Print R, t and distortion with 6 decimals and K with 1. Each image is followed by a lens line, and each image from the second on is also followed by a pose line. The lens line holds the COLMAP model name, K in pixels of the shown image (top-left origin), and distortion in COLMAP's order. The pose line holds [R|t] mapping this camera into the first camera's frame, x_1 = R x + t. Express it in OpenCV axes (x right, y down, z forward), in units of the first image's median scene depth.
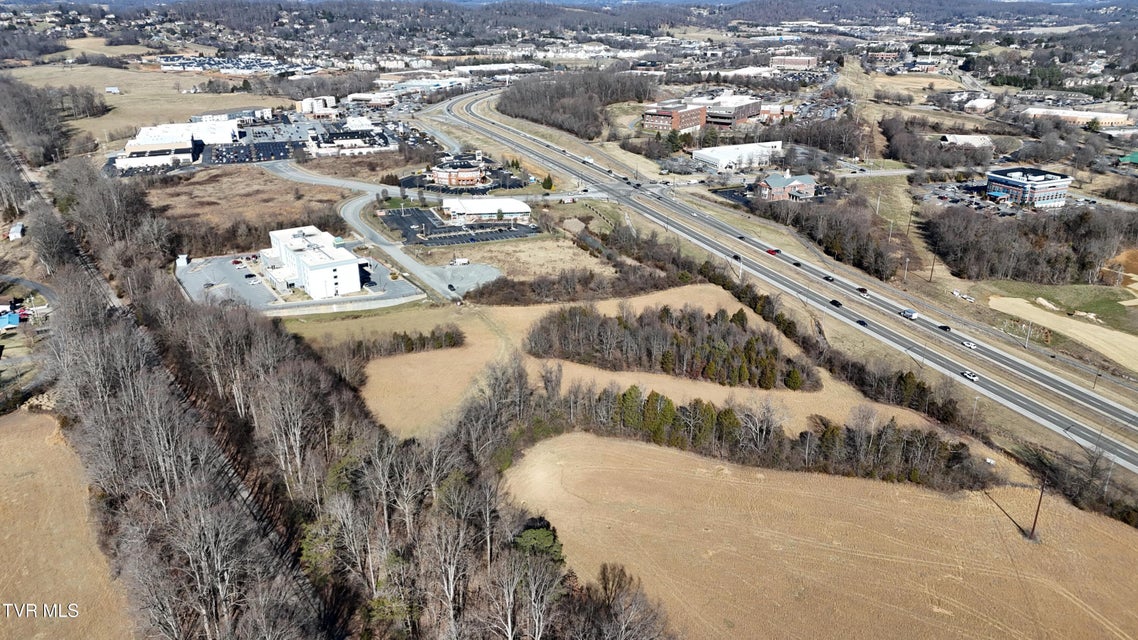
lens RADIAL K [[826.1, 0, 570.4], [0, 826.1, 324.6], [0, 0, 1]] dist [0.079736, -0.065958]
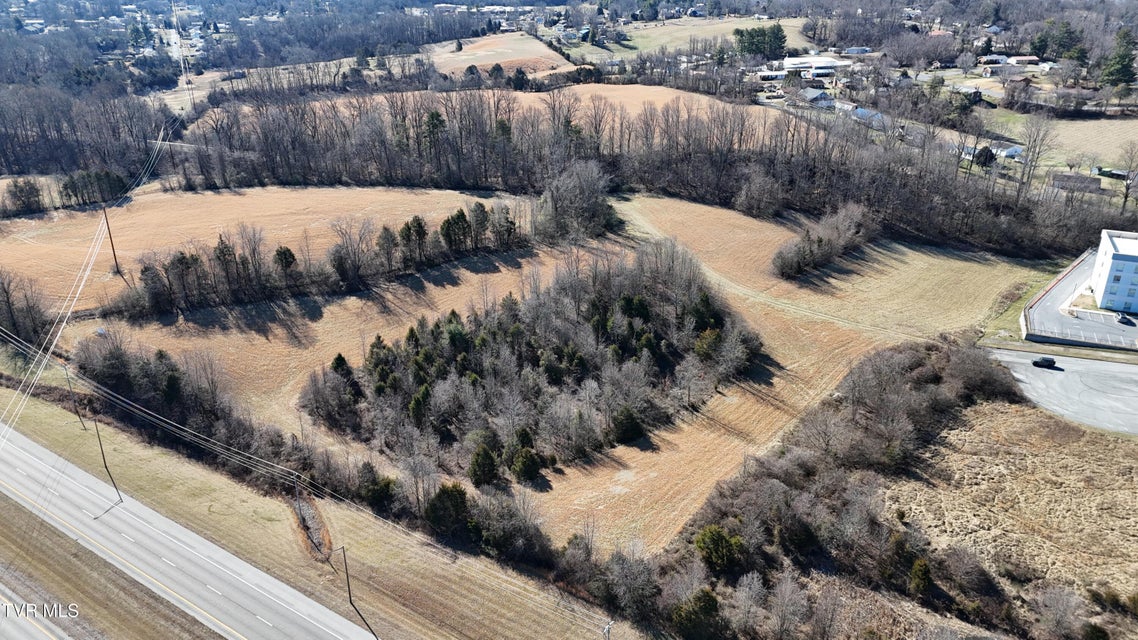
lens RADIAL K [[834.3, 0, 571.8], [0, 834.3, 318.8], [0, 0, 1]] dist [0.073643, -0.063584]
pose [[-0.835654, 0.219637, -0.503430, 0.237314], [-0.208240, 0.721448, 0.660416, -0.235119], [0.508250, 0.656714, -0.557144, 0.771547]]
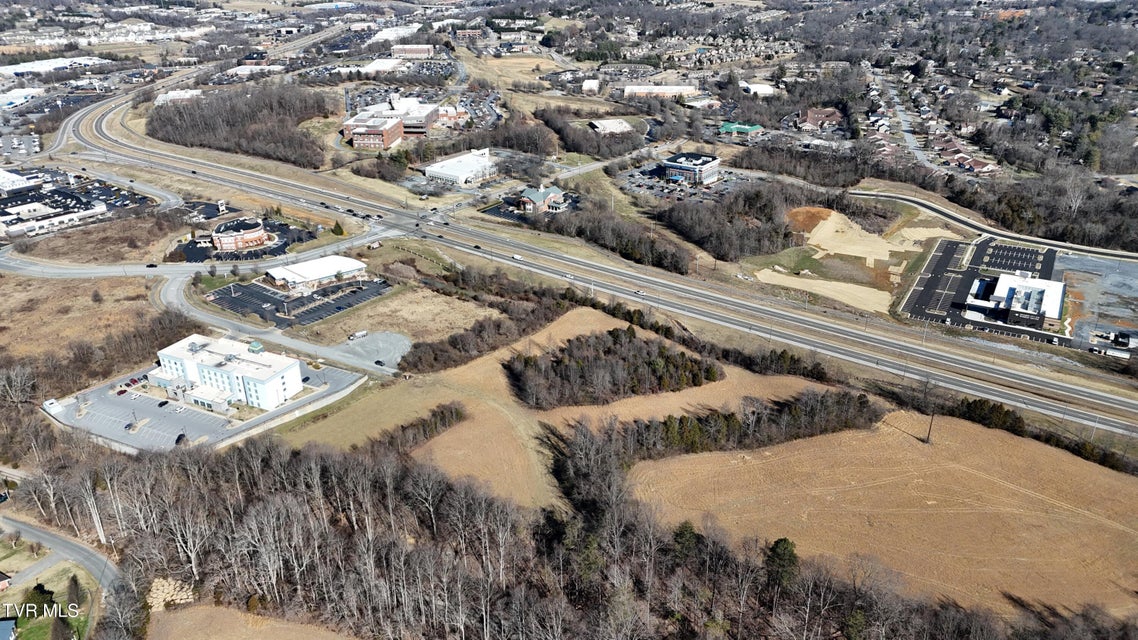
lens RADIAL K [[826.1, 0, 570.4], [0, 826.1, 324.6], [0, 0, 1]] dist [0.079736, -0.065958]
pose [[0.855877, -0.226844, 0.464777, -0.289118], [0.200792, 0.973927, 0.105591, -0.108235], [-0.476611, 0.002950, 0.879109, -0.042424]]
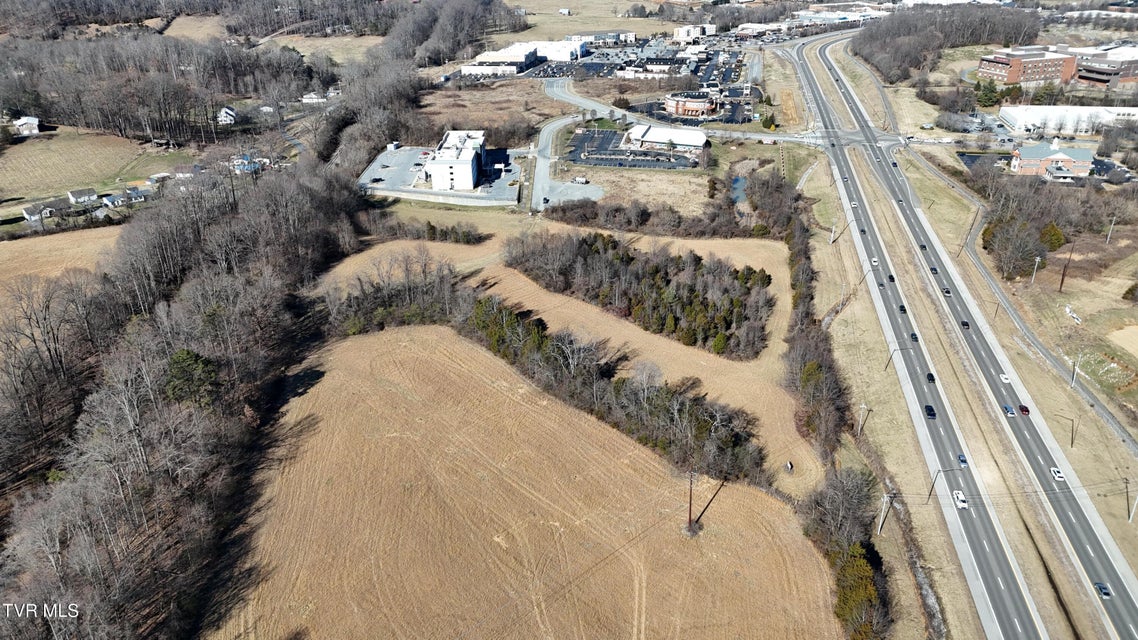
lens RADIAL K [[826.1, 0, 570.4], [0, 826.1, 324.6], [0, 0, 1]] dist [0.079736, -0.065958]
pose [[0.835886, 0.235811, -0.495669, 0.315048], [-0.199445, 0.971778, 0.125975, -0.020431], [0.511386, -0.006442, 0.859327, 0.058605]]
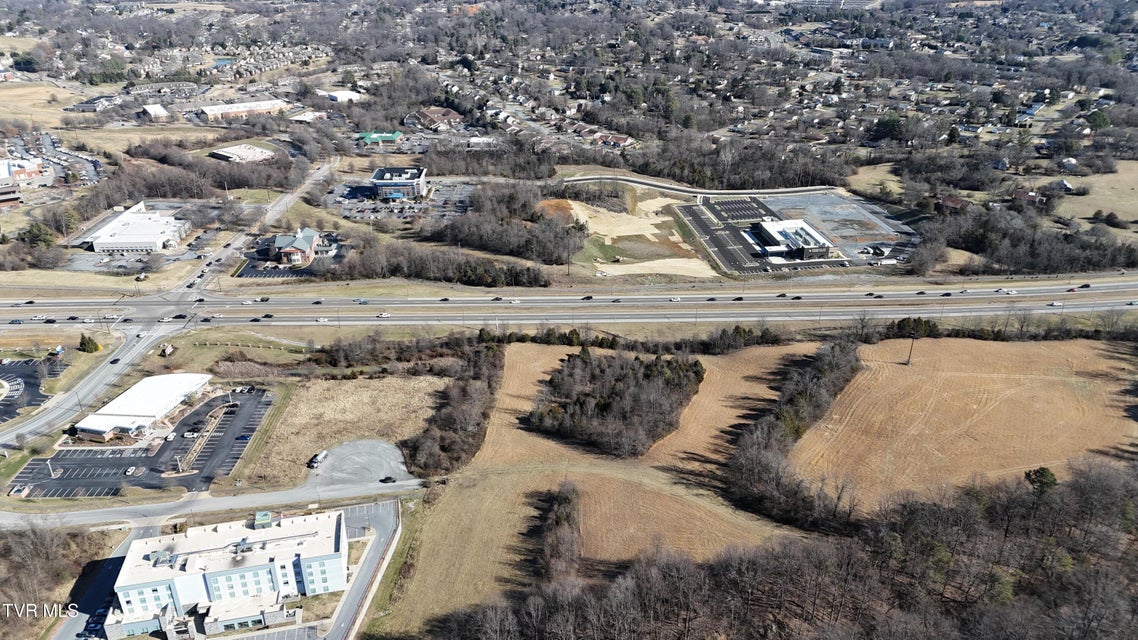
lens RADIAL K [[826.1, 0, 570.4], [0, 826.1, 324.6], [0, 0, 1]] dist [0.079736, -0.065958]
pose [[0.356809, -0.405936, 0.841370, -0.497643], [0.358155, 0.891275, 0.278127, -0.243260], [-0.862793, 0.202102, 0.463403, 0.288066]]
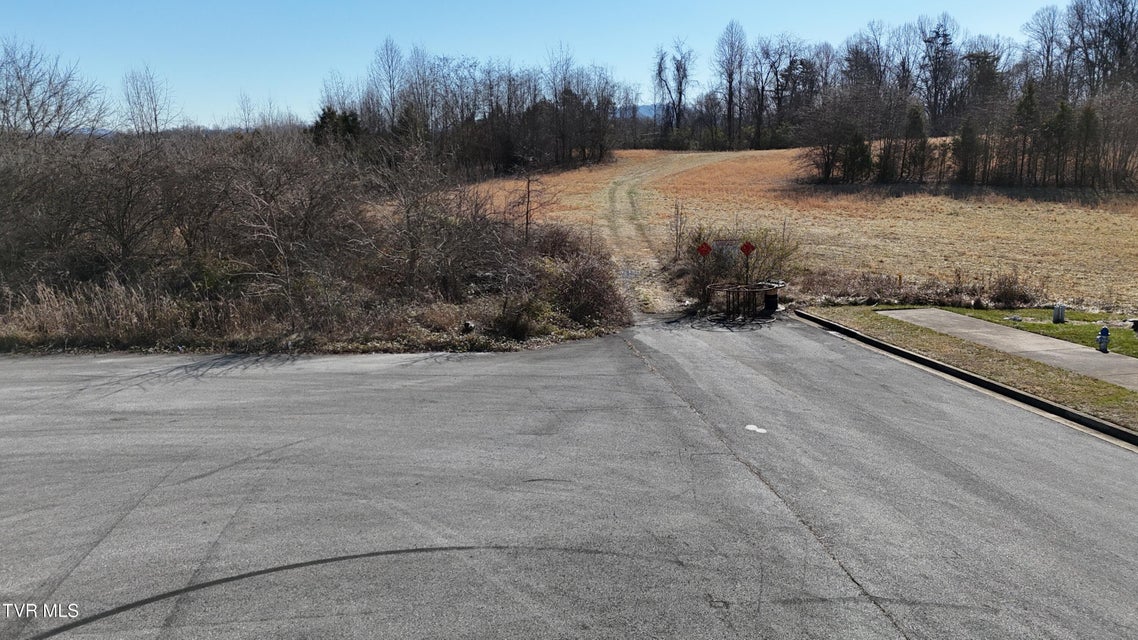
lens RADIAL K [[826.1, 0, 570.4], [0, 826.1, 324.6], [0, 0, 1]] dist [0.079736, -0.065958]
pose [[-0.890954, -0.060866, 0.449995, -0.108111], [0.196724, 0.841416, 0.503307, -0.048685], [-0.409267, 0.536949, -0.737690, 0.711779]]
